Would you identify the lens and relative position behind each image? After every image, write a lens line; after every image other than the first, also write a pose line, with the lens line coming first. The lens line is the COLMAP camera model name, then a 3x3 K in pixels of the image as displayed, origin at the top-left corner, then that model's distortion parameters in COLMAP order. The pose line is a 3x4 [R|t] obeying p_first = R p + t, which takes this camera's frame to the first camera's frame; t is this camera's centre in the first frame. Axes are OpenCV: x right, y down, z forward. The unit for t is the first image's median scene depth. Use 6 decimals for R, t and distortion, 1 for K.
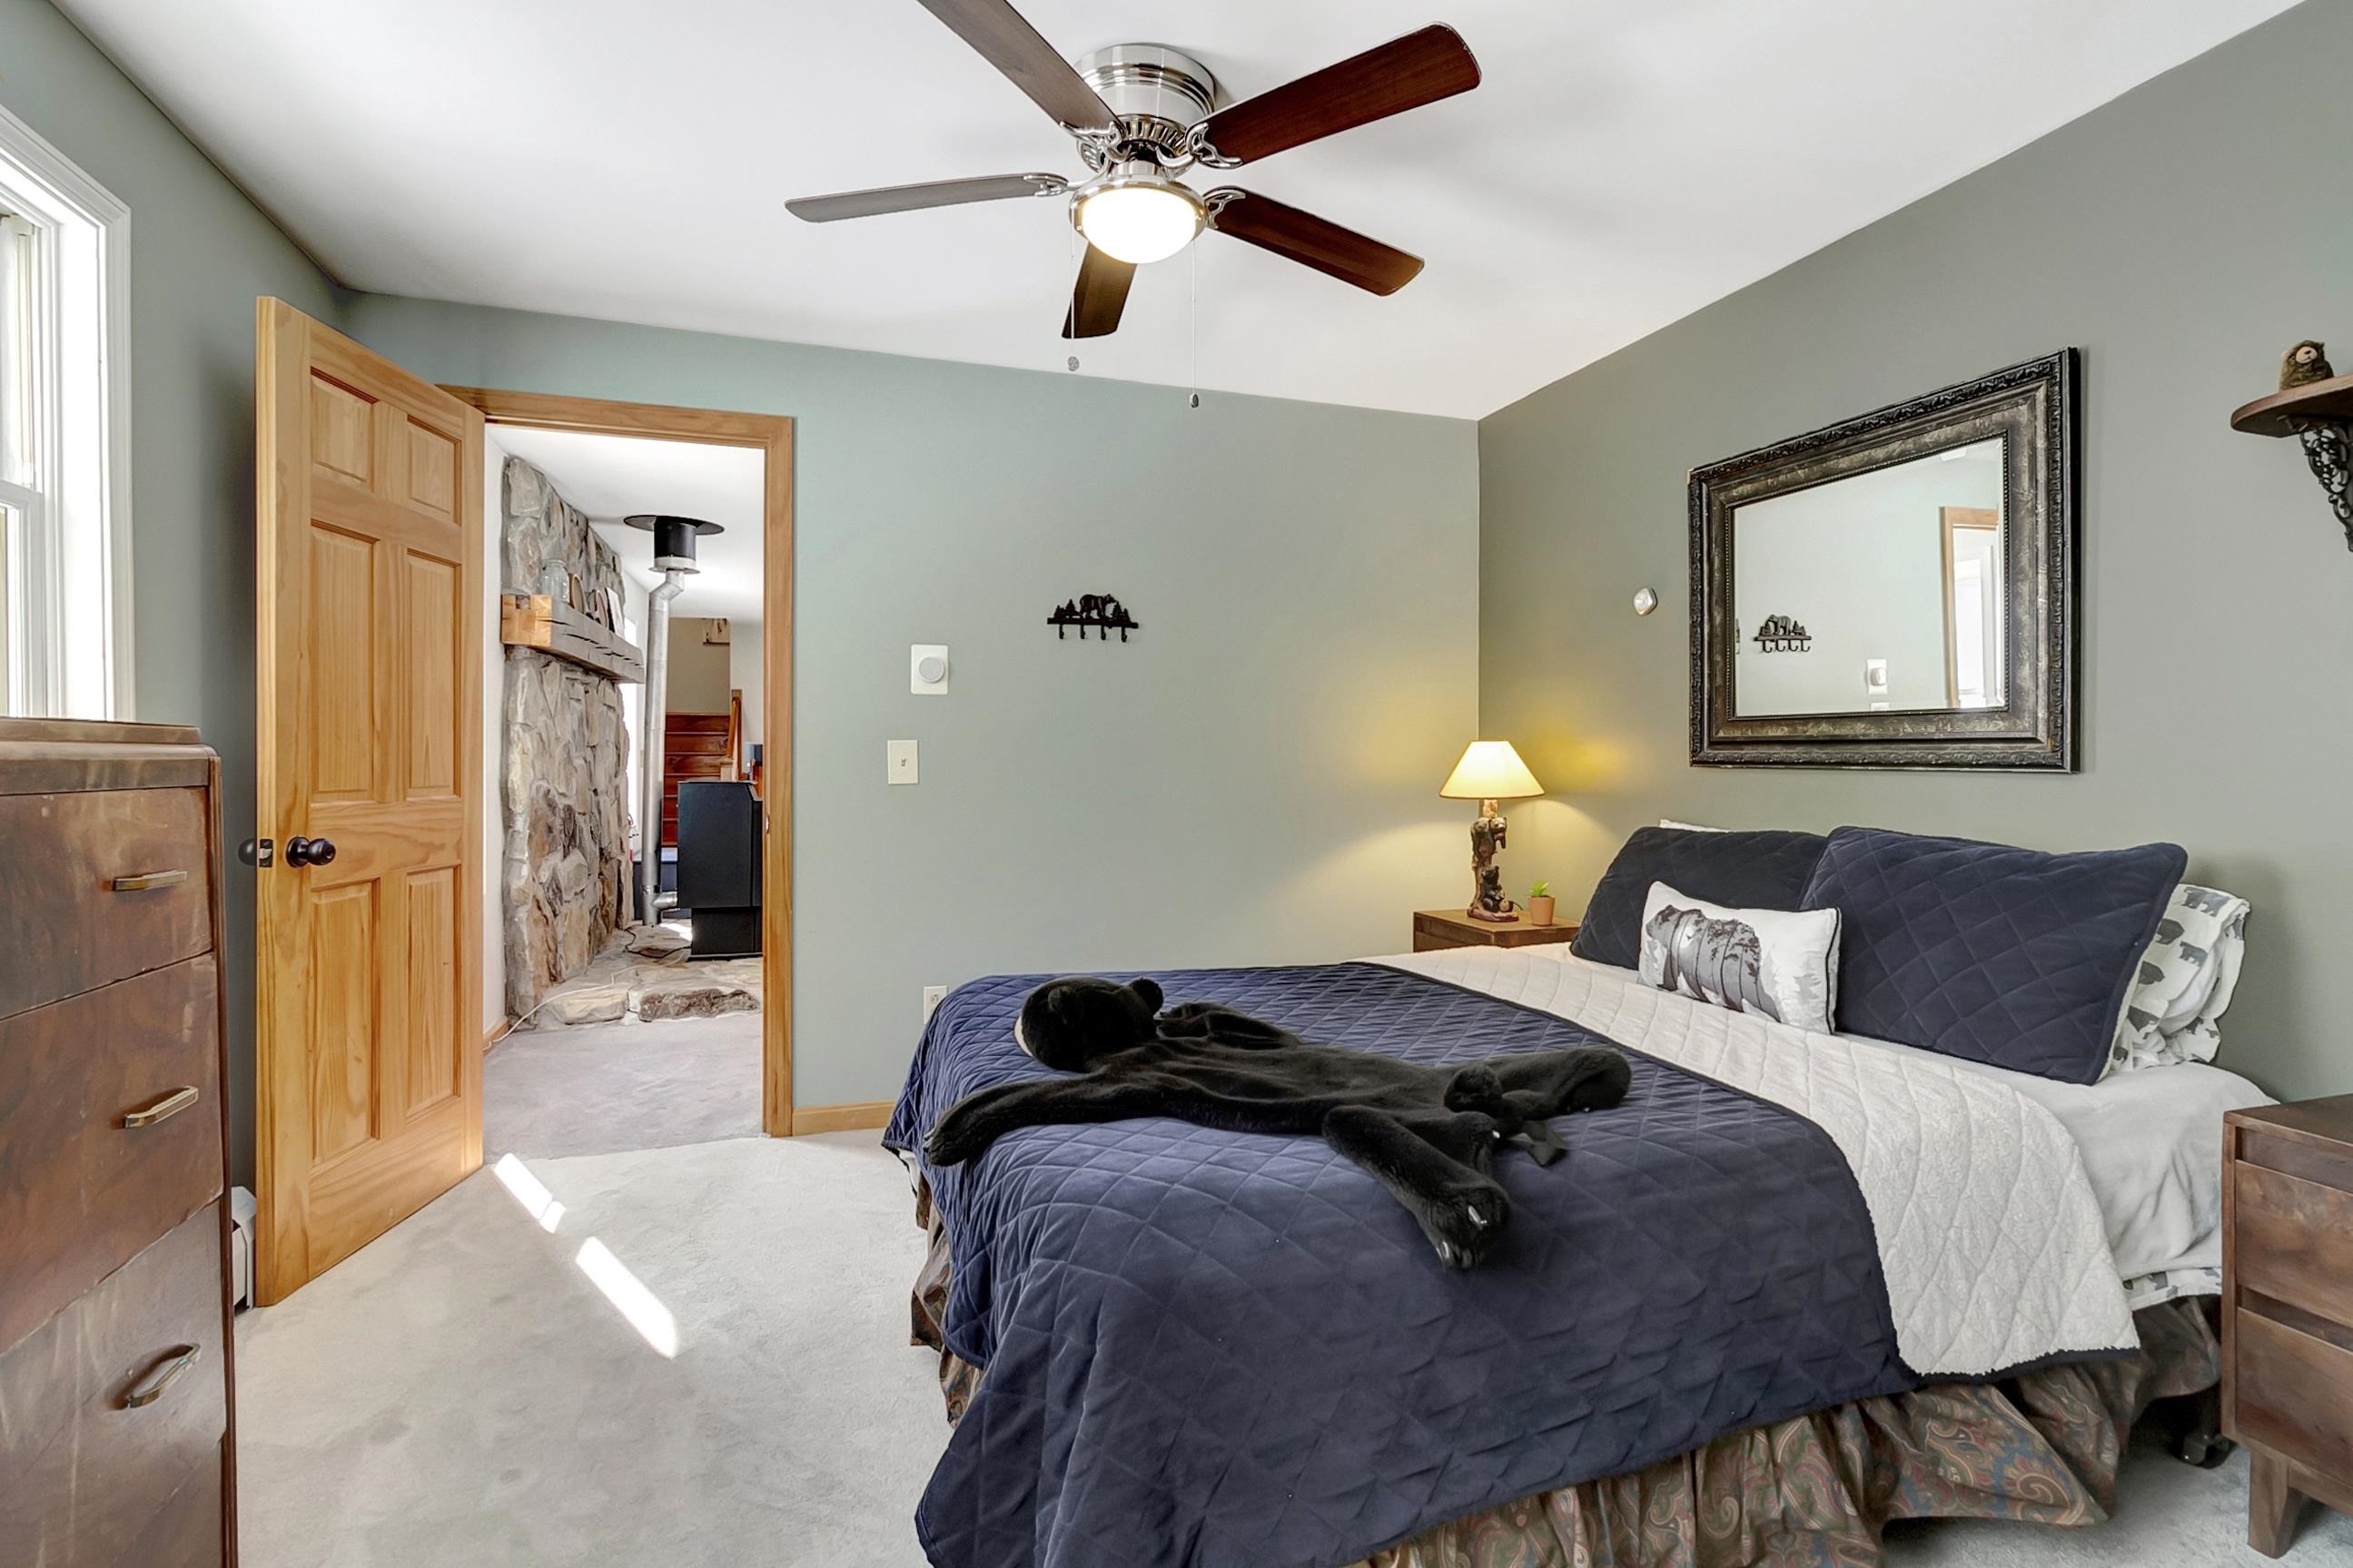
lens RADIAL K [[1091.4, 0, 1167.5], [0, 1091.4, 756.1], [0, 0, 1]] dist [-0.000016, -0.000174]
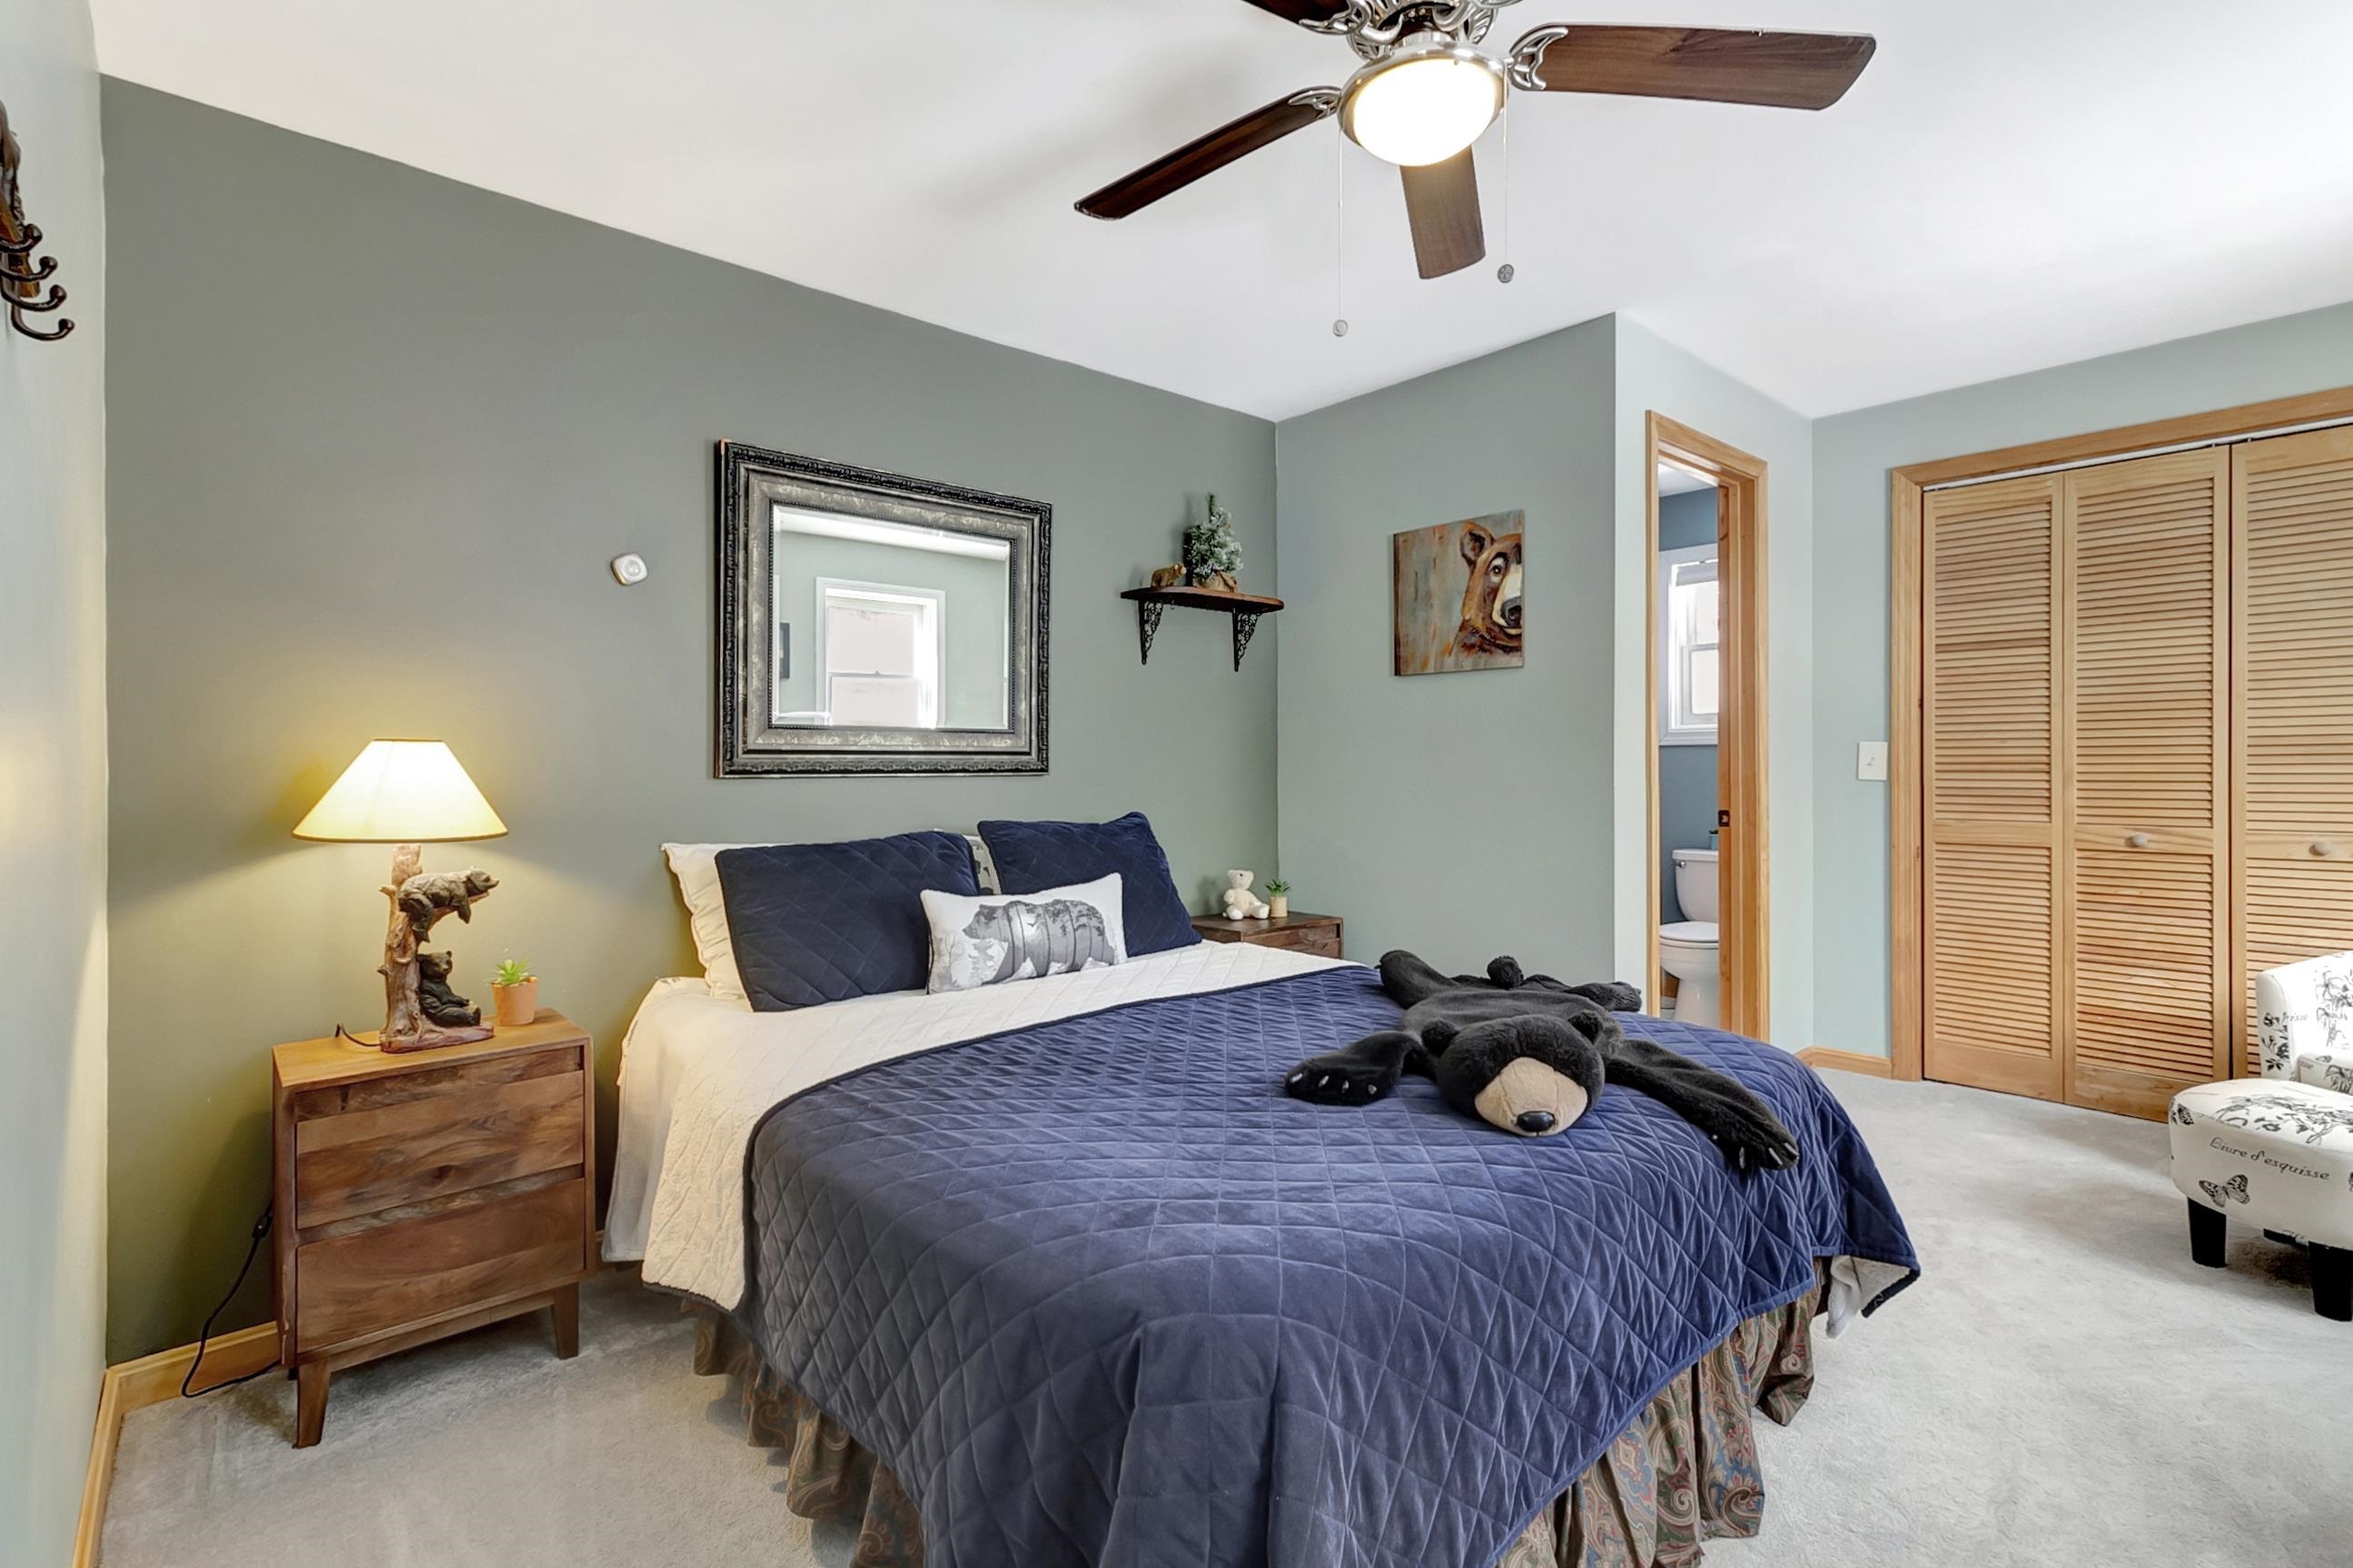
lens RADIAL K [[1108.5, 0, 1198.1], [0, 1108.5, 789.9], [0, 0, 1]] dist [0.008080, 0.000257]
pose [[-0.411320, -0.019123, 0.911290, -0.652145], [0.005927, 0.999703, 0.023653, 0.001109], [-0.911472, 0.015130, -0.411085, 1.351399]]
